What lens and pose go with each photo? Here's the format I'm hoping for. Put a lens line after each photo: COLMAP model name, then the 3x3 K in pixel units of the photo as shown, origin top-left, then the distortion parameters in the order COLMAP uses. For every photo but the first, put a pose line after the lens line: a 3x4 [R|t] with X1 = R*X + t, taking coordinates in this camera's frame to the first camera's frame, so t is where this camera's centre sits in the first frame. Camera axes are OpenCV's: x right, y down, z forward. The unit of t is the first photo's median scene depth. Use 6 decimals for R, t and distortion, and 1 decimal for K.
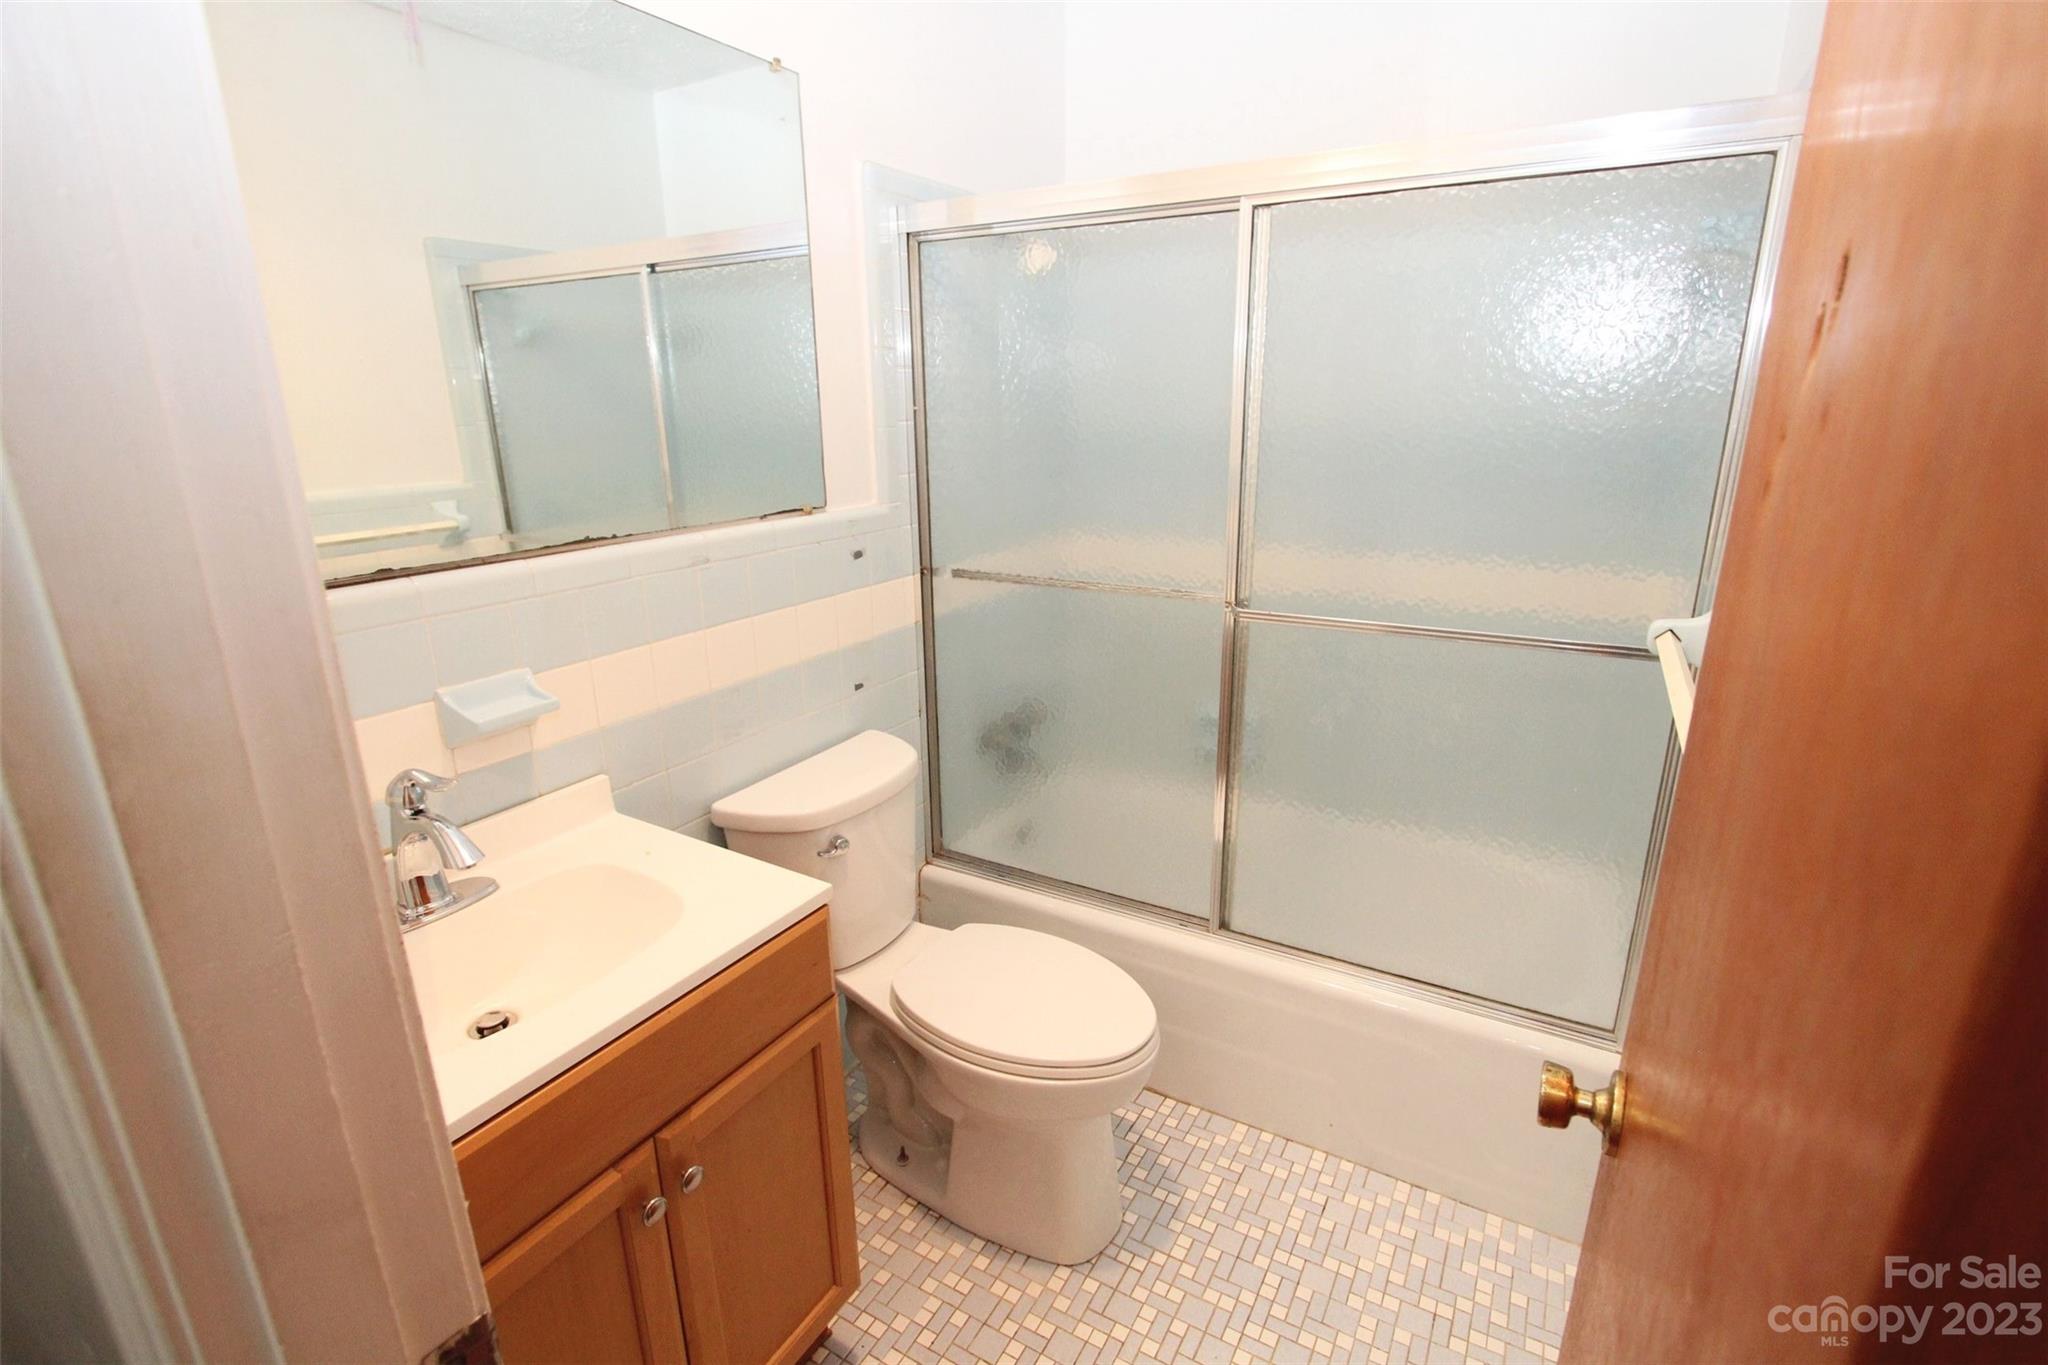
lens RADIAL K [[968.6, 0, 1019.8], [0, 968.6, 683.5], [0, 0, 1]] dist [-0.003492, -0.000670]
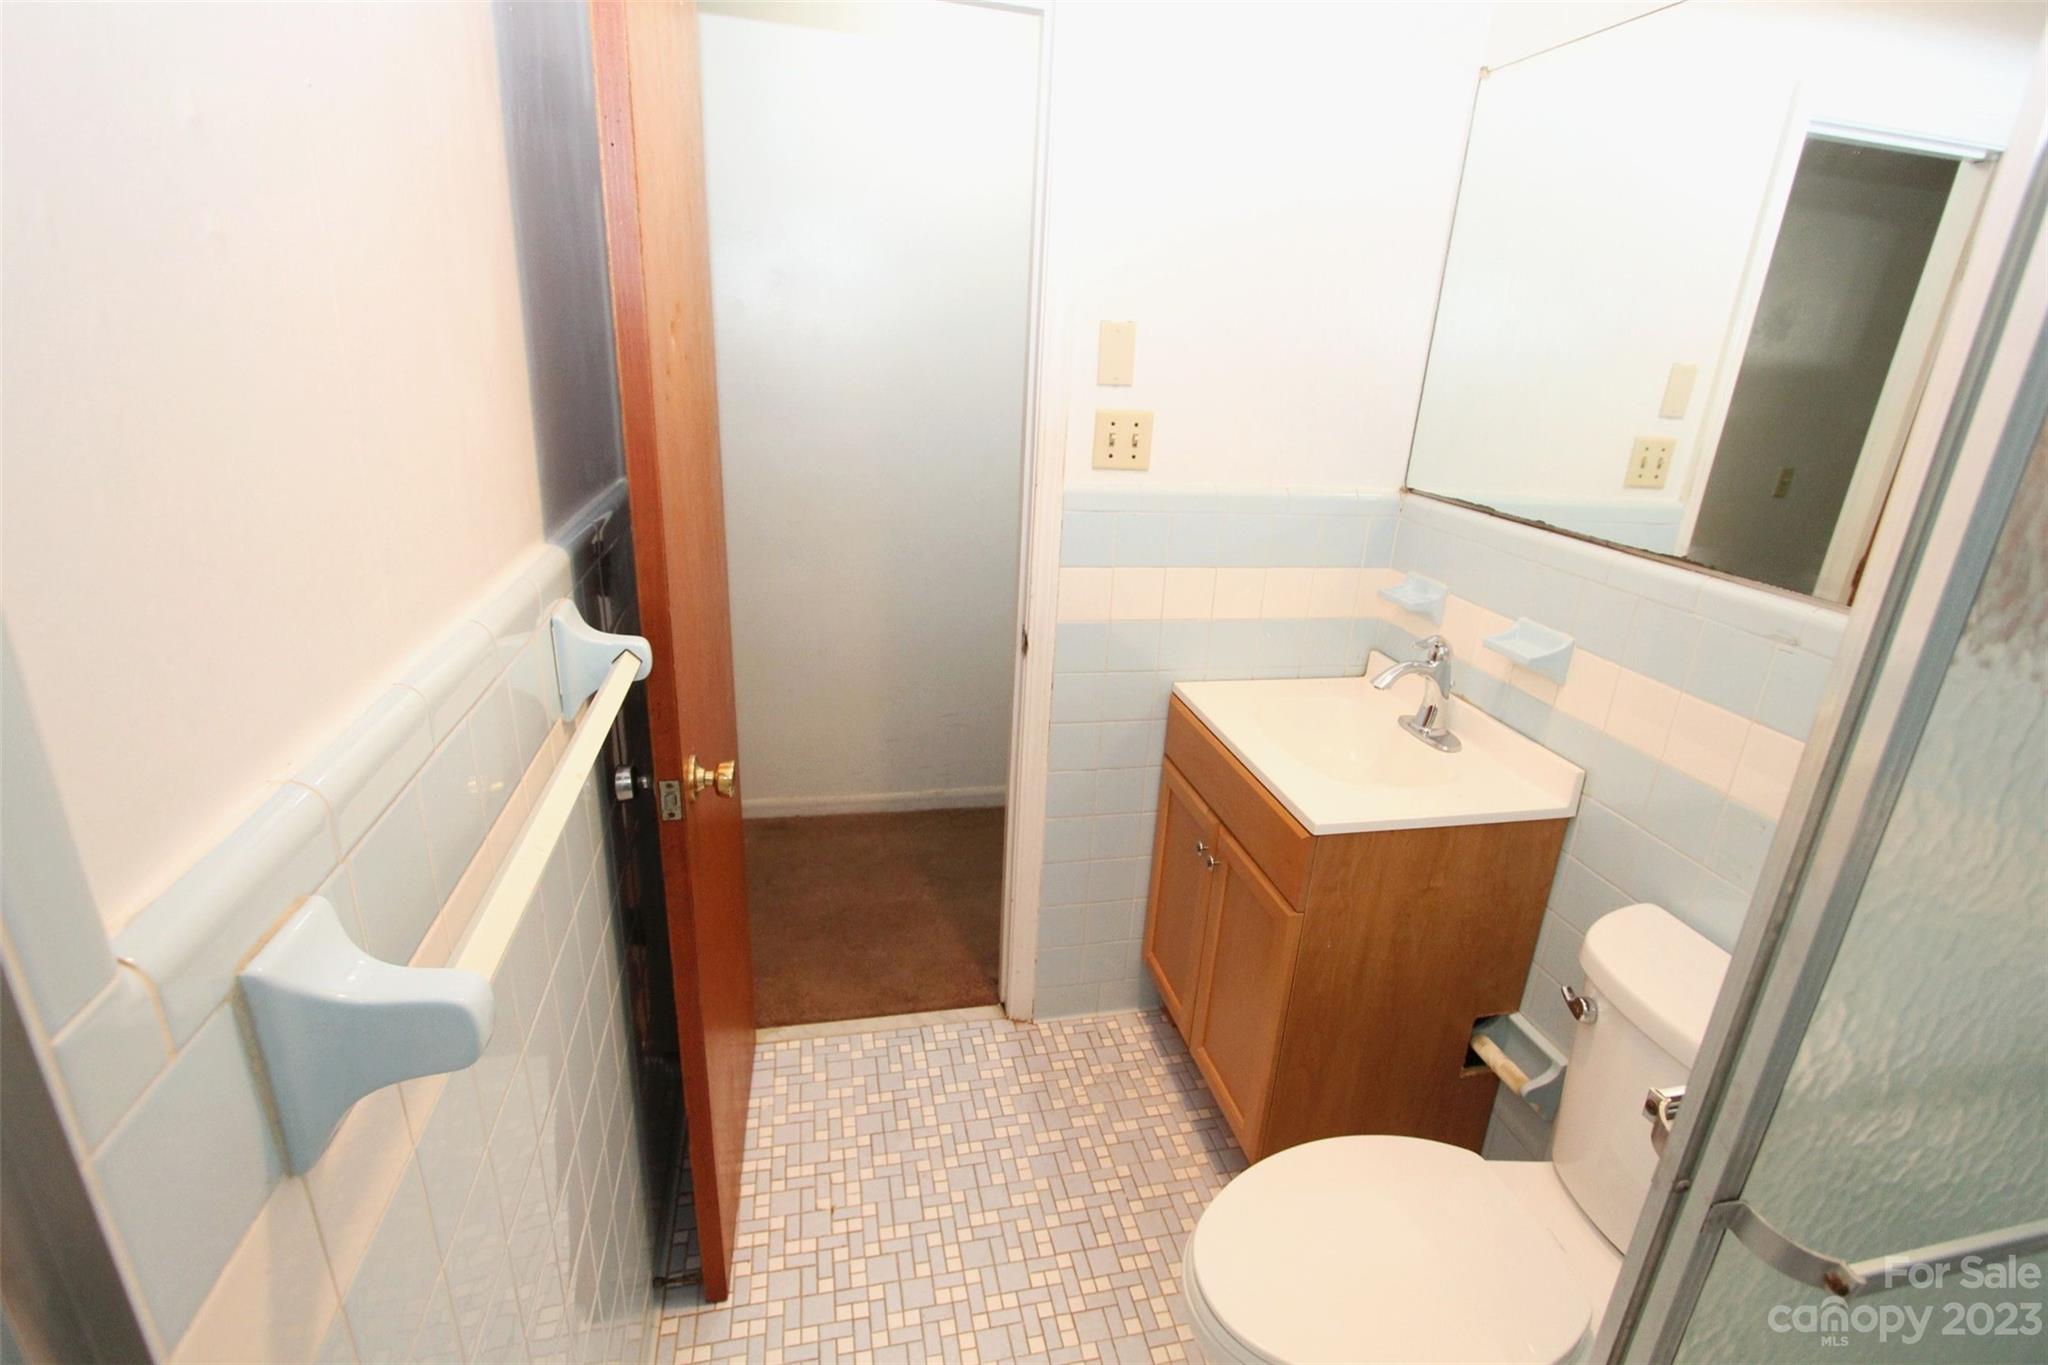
lens RADIAL K [[968.6, 0, 1019.3], [0, 968.6, 686.4], [0, 0, 1]] dist [-0.003492, -0.000670]
pose [[-0.733491, 0.165253, -0.659304, 0.803946], [-0.281190, 0.809322, 0.515685, -0.400913], [0.618807, 0.563640, -0.547163, 1.314743]]
